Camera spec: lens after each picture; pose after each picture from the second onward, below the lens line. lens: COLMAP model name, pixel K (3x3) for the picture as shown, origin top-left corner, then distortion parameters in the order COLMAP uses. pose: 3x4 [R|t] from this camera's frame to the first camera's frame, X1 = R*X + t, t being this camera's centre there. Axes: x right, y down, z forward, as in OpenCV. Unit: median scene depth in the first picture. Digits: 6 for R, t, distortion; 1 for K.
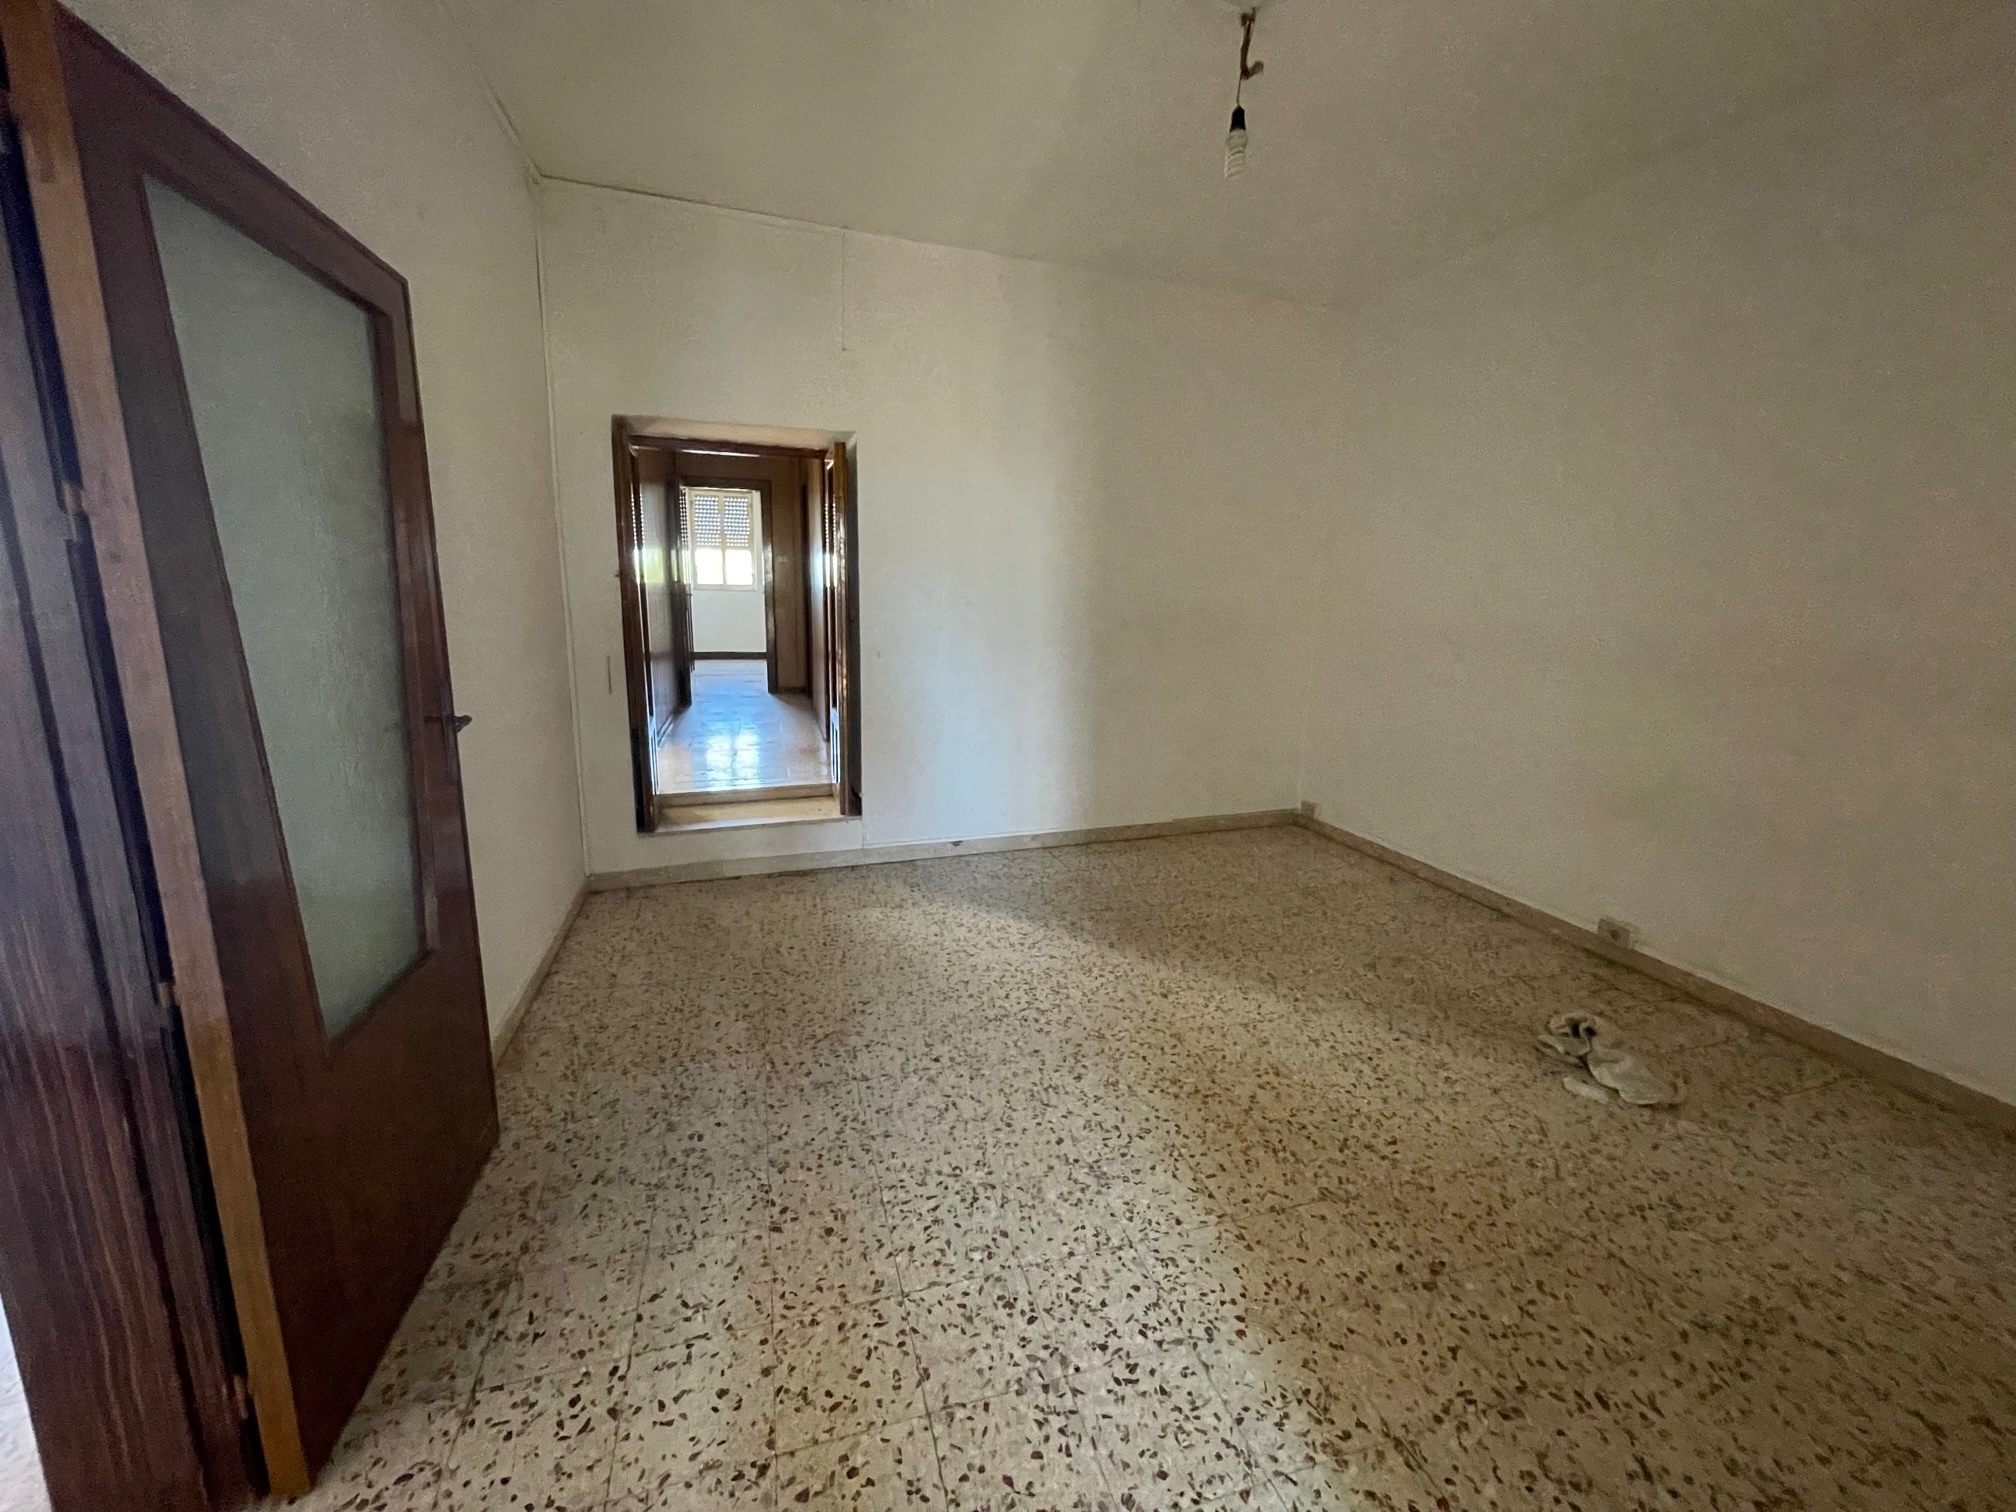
lens RADIAL K [[817.0, 0, 1007.1], [0, 817.0, 757.8], [0, 0, 1]] dist [0.002228, -0.000826]
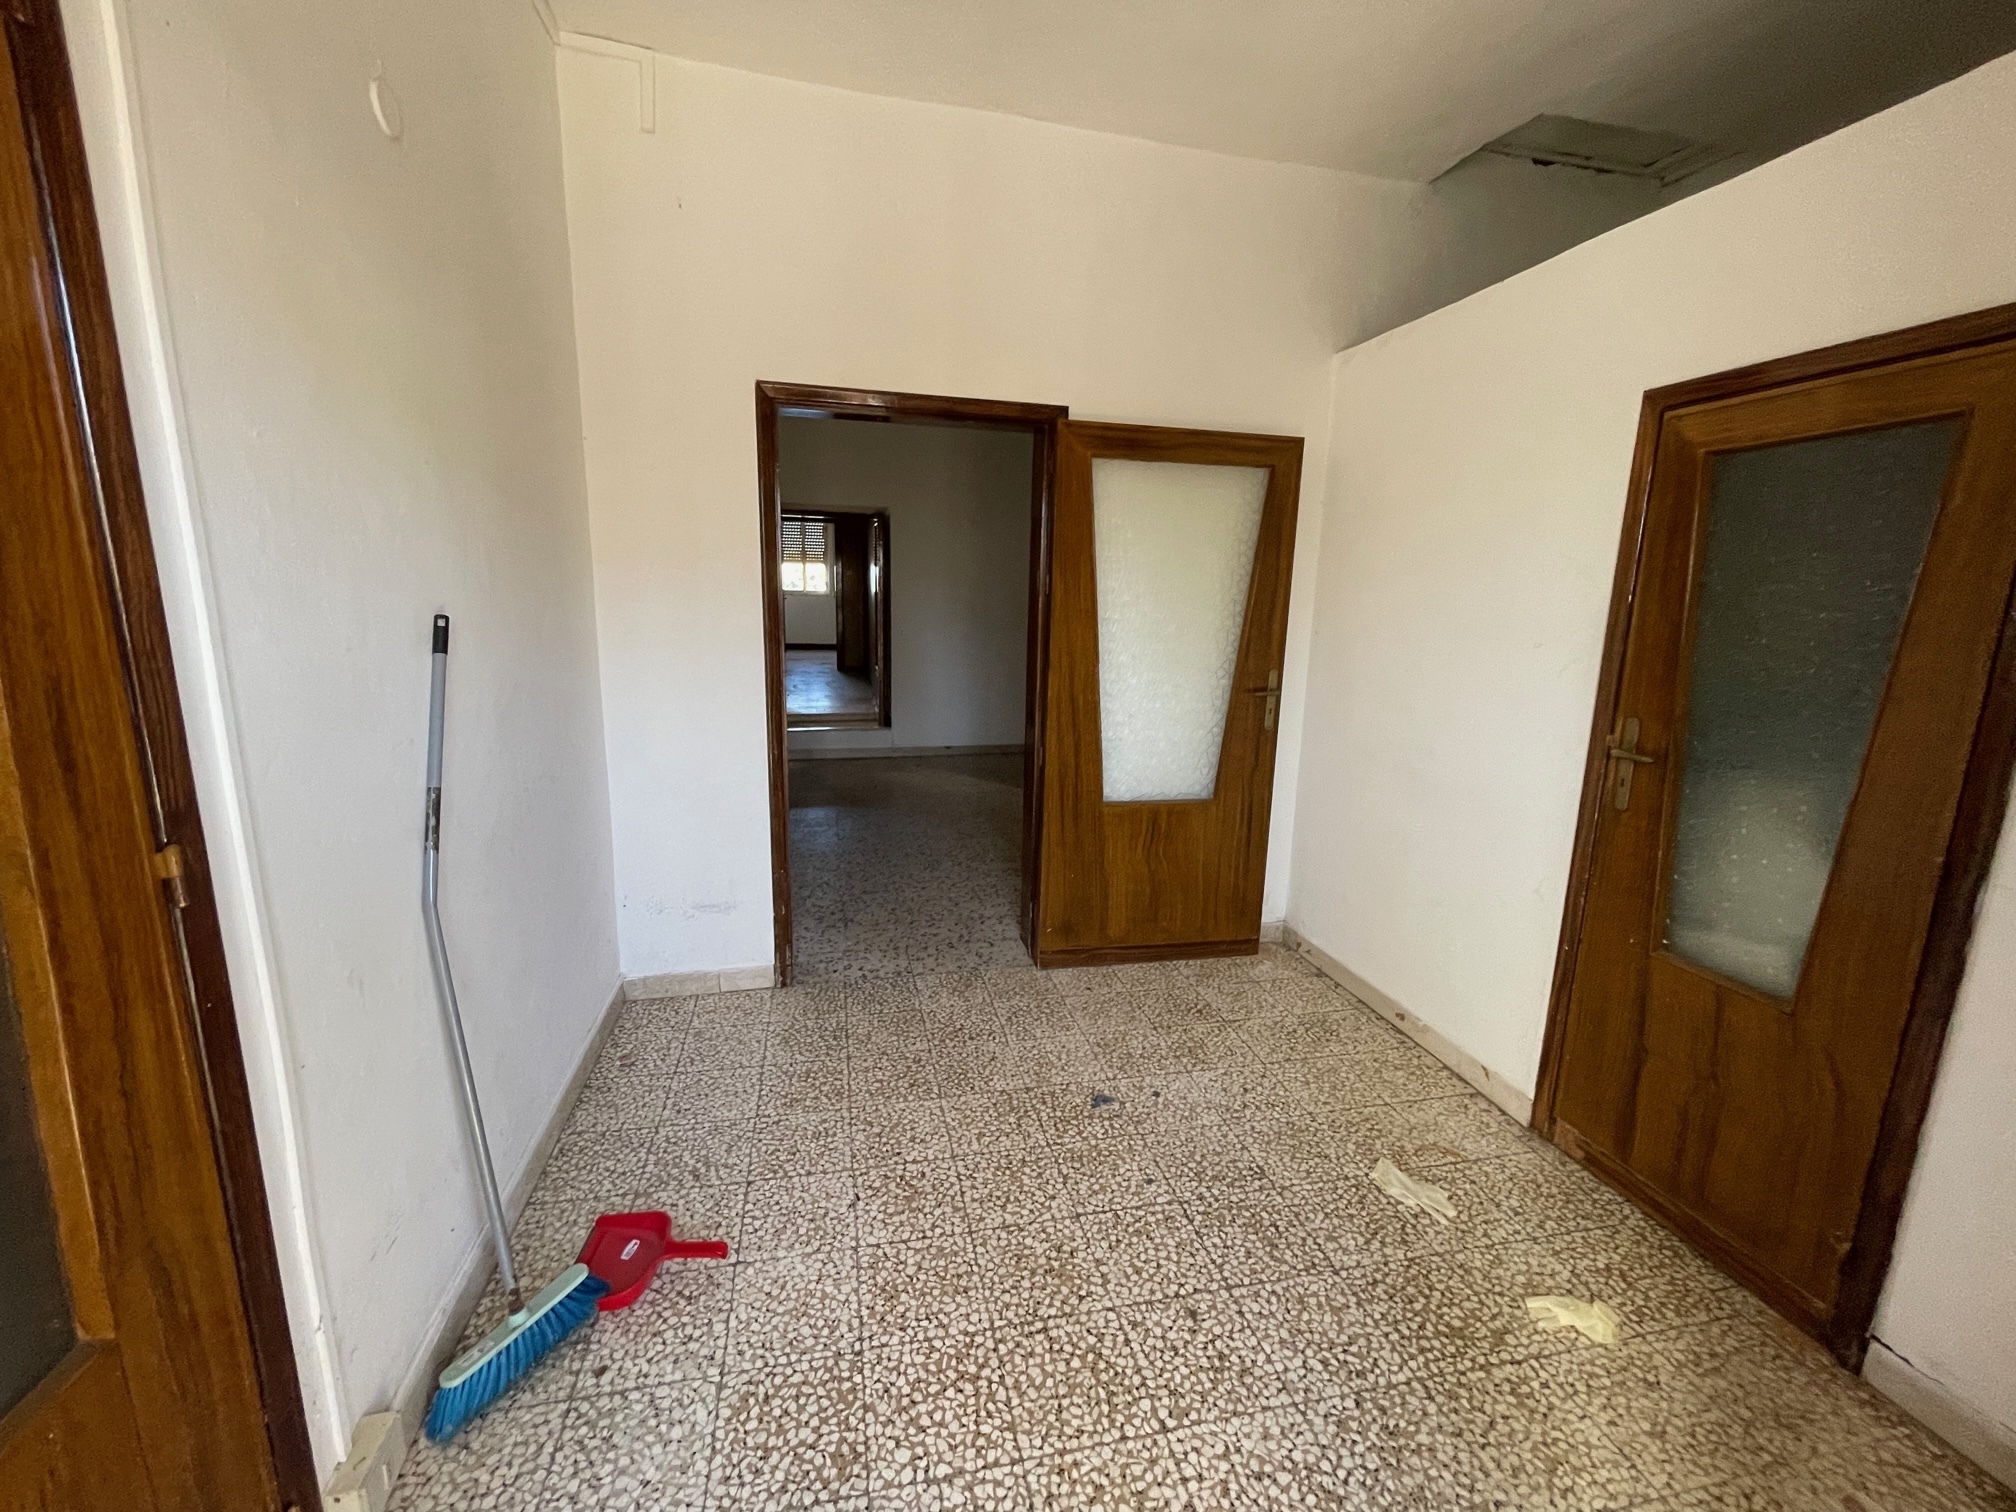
lens RADIAL K [[817.0, 0, 1009.8], [0, 817.0, 754.7], [0, 0, 1]] dist [0.002228, -0.000826]
pose [[0.997126, 0.010170, -0.075071, 0.098610], [-0.010767, 0.999913, -0.007563, 0.069043], [0.074988, 0.008350, 0.997150, -0.339907]]
